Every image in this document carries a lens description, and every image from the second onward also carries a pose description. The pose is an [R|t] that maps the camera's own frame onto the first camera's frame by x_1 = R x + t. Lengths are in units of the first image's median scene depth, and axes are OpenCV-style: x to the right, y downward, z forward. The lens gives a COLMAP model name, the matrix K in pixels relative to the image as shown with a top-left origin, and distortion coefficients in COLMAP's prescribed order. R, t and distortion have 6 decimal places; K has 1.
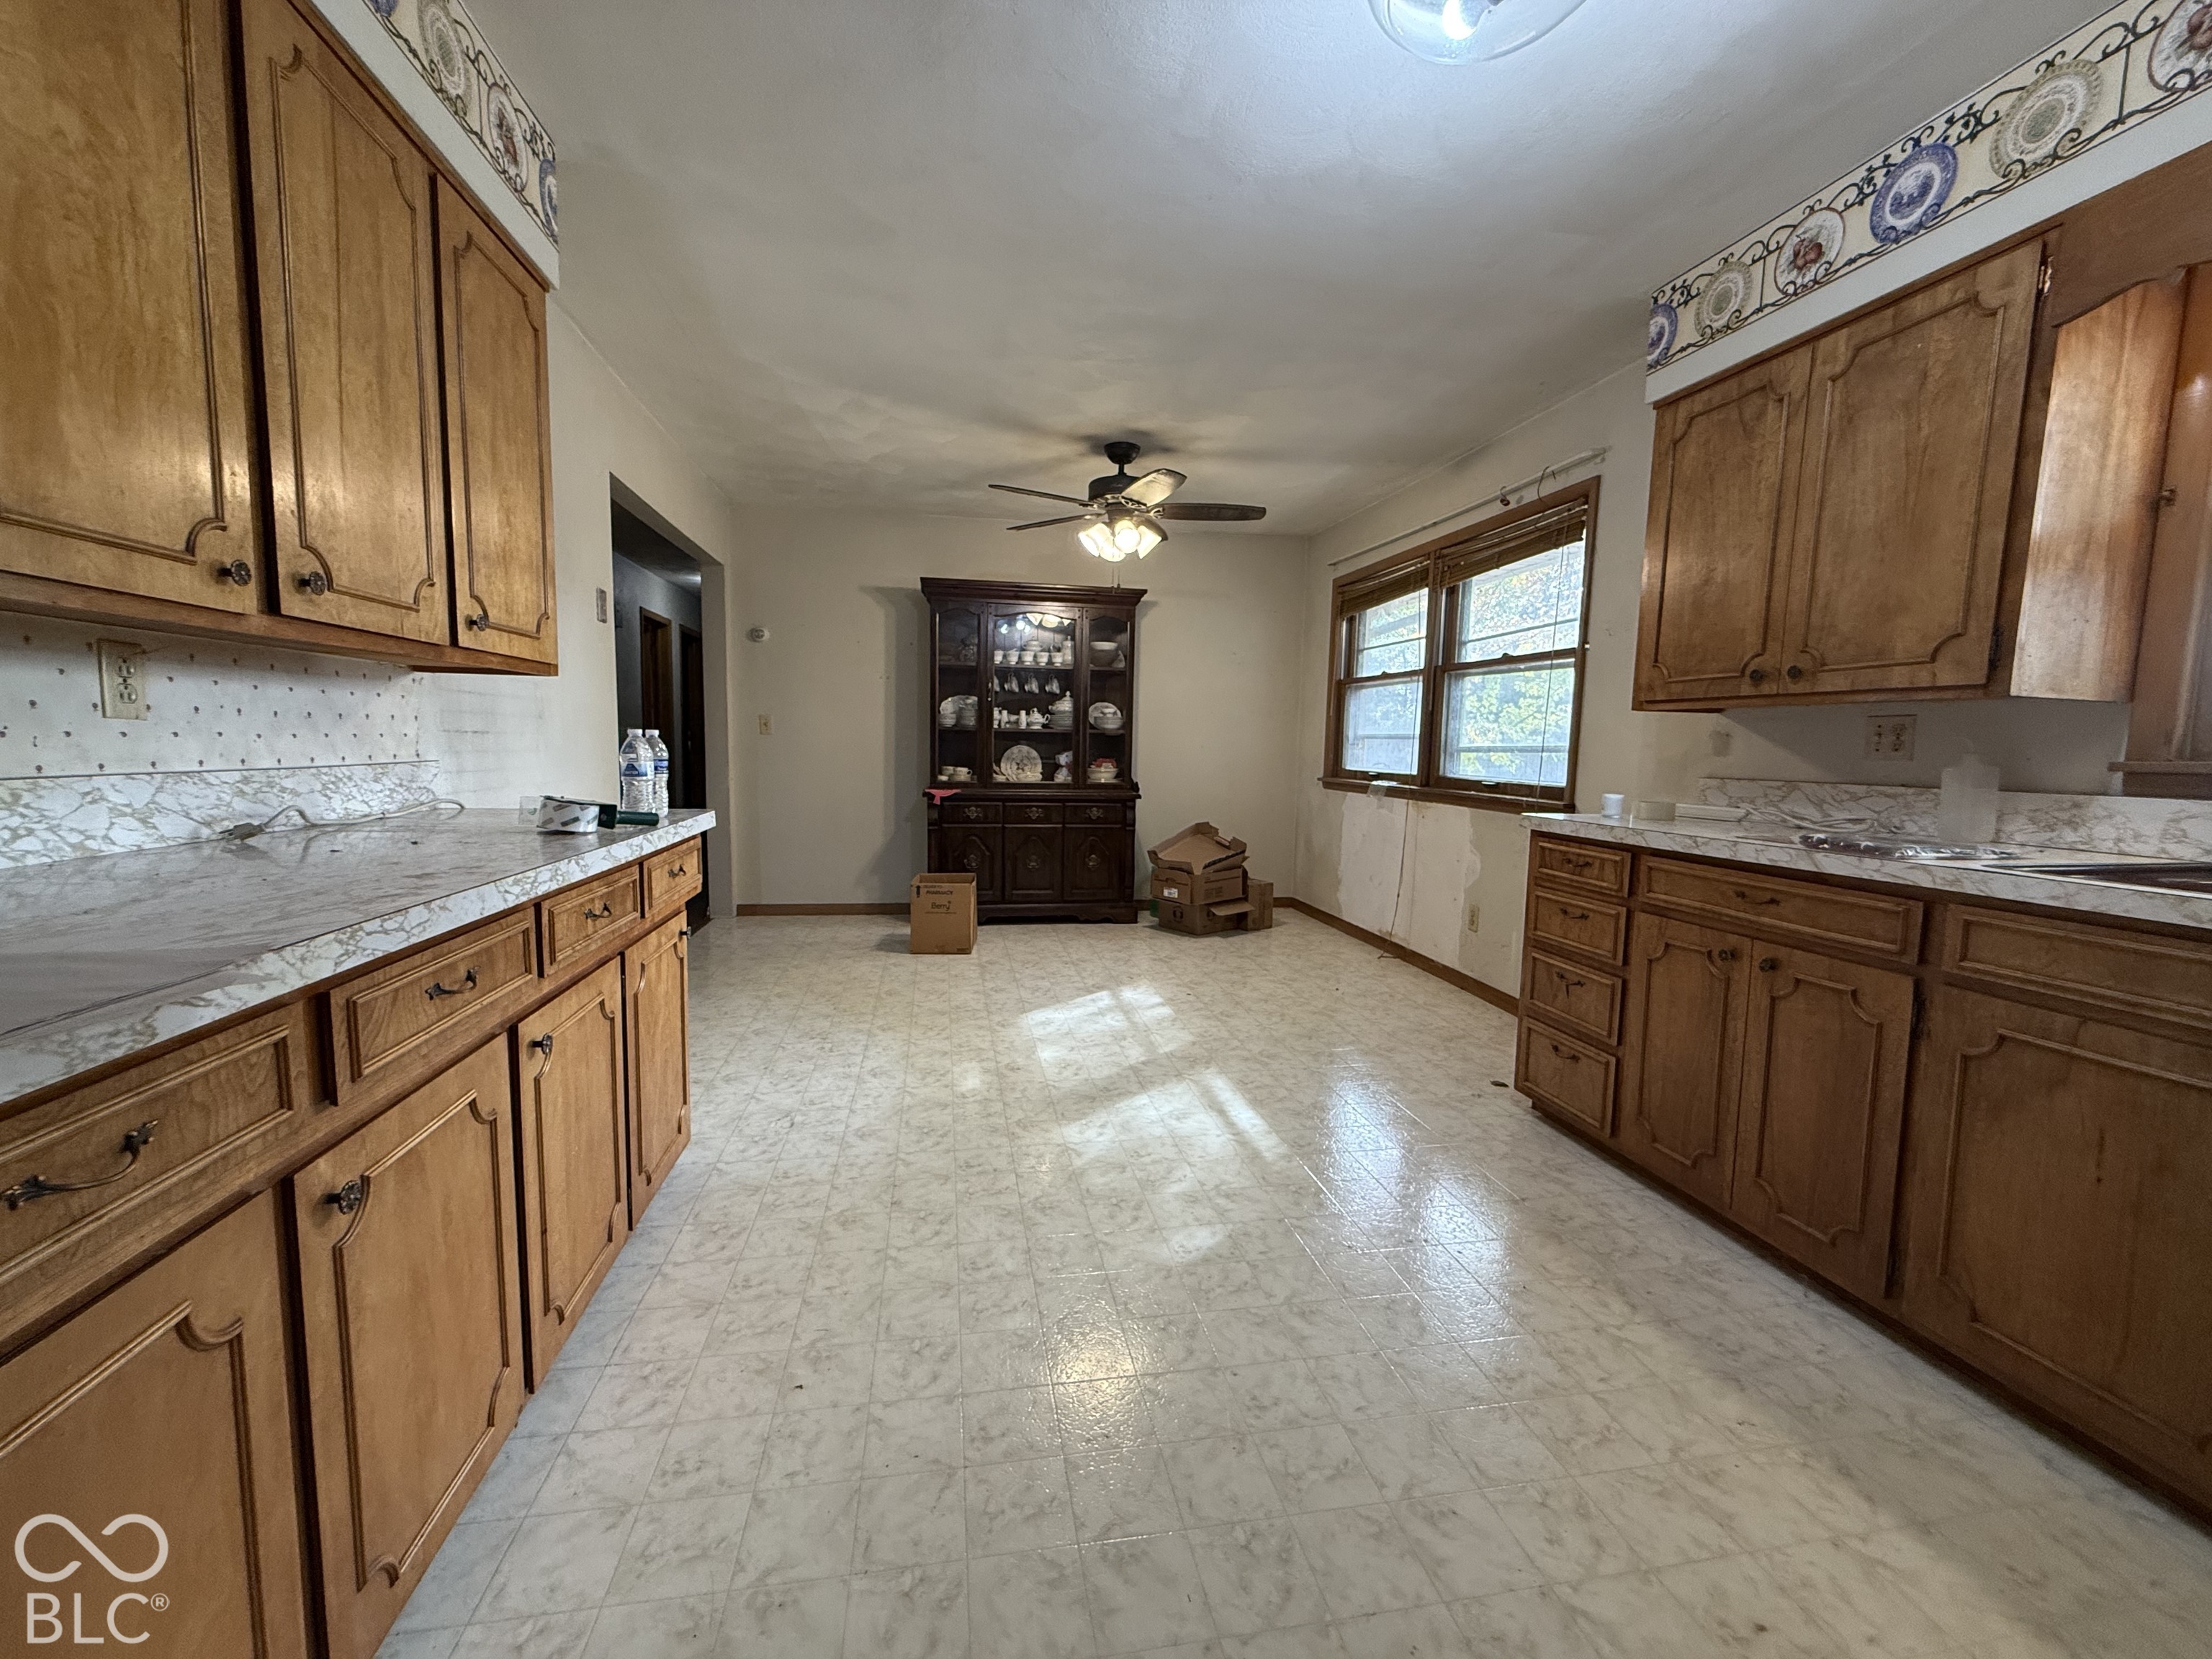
lens RADIAL K [[891.3, 0, 1103.7], [0, 891.3, 830.0], [0, 0, 1]] dist [-0.002345, -0.000003]
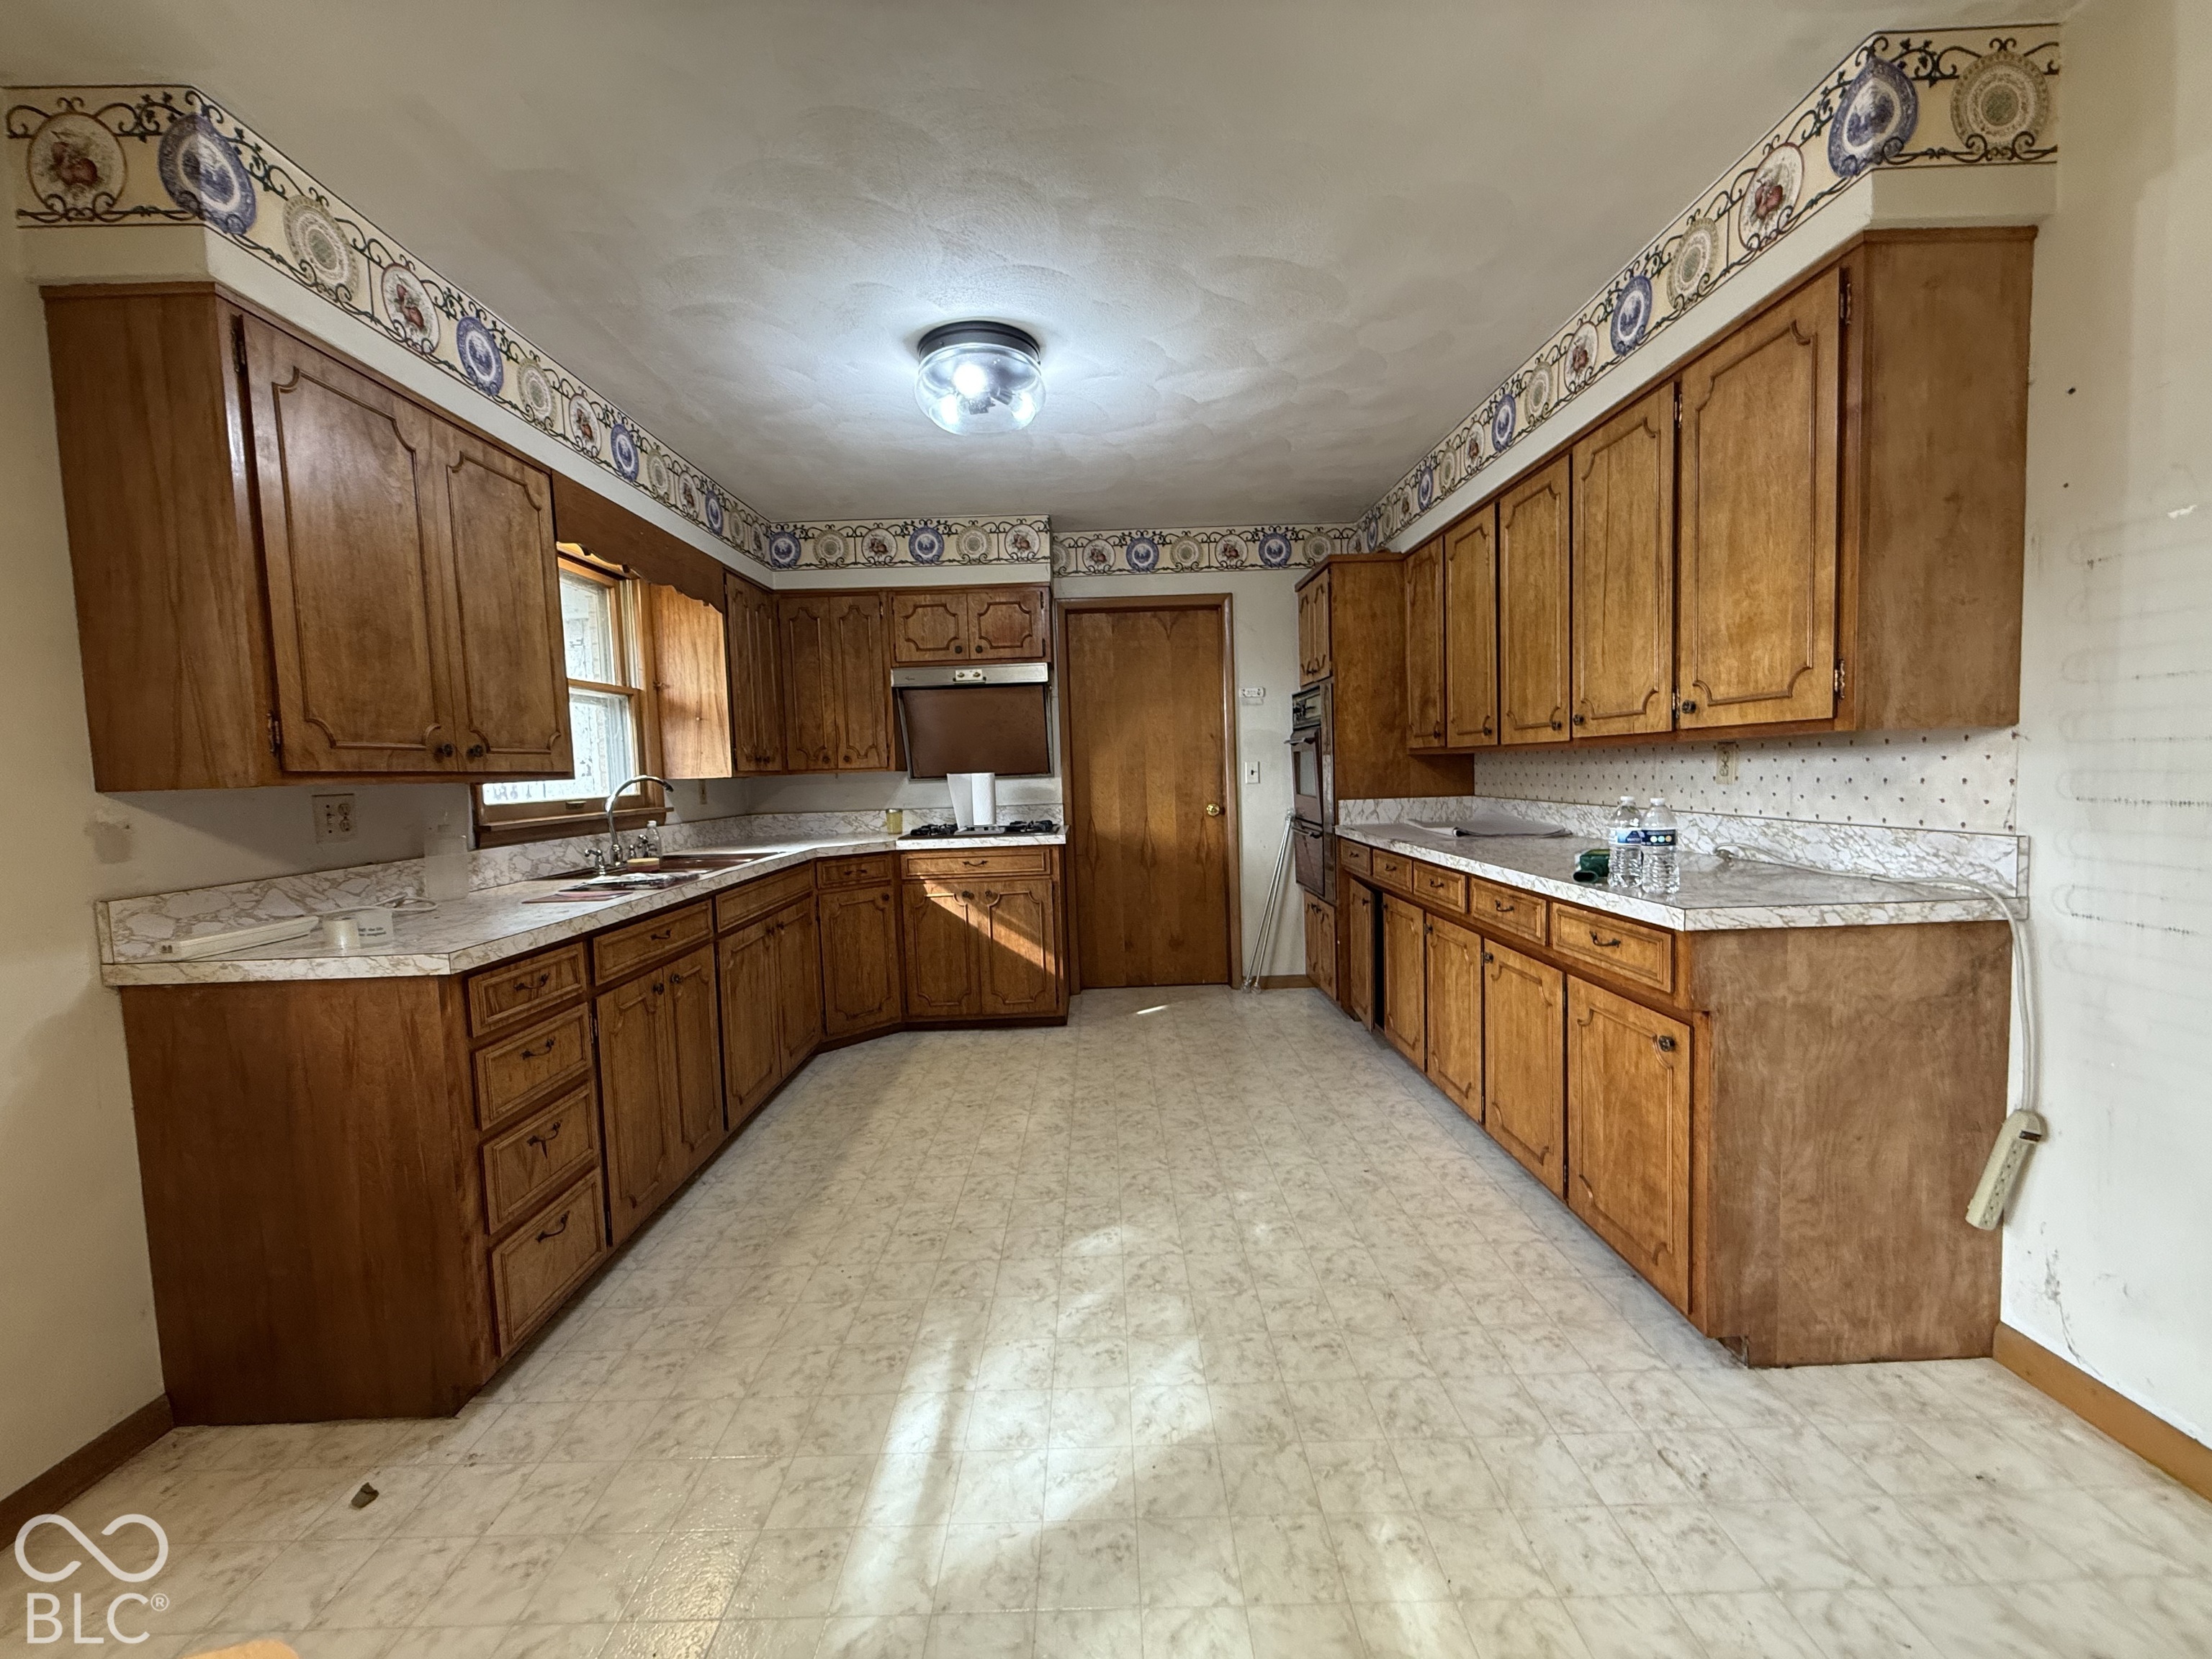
lens RADIAL K [[891.3, 0, 1107.6], [0, 891.3, 828.8], [0, 0, 1]] dist [-0.002345, -0.000003]
pose [[-0.985541, 0.002118, 0.169426, -0.100839], [0.030662, 0.985642, 0.166039, -0.240554], [-0.166642, 0.168833, -0.971456, 1.911378]]
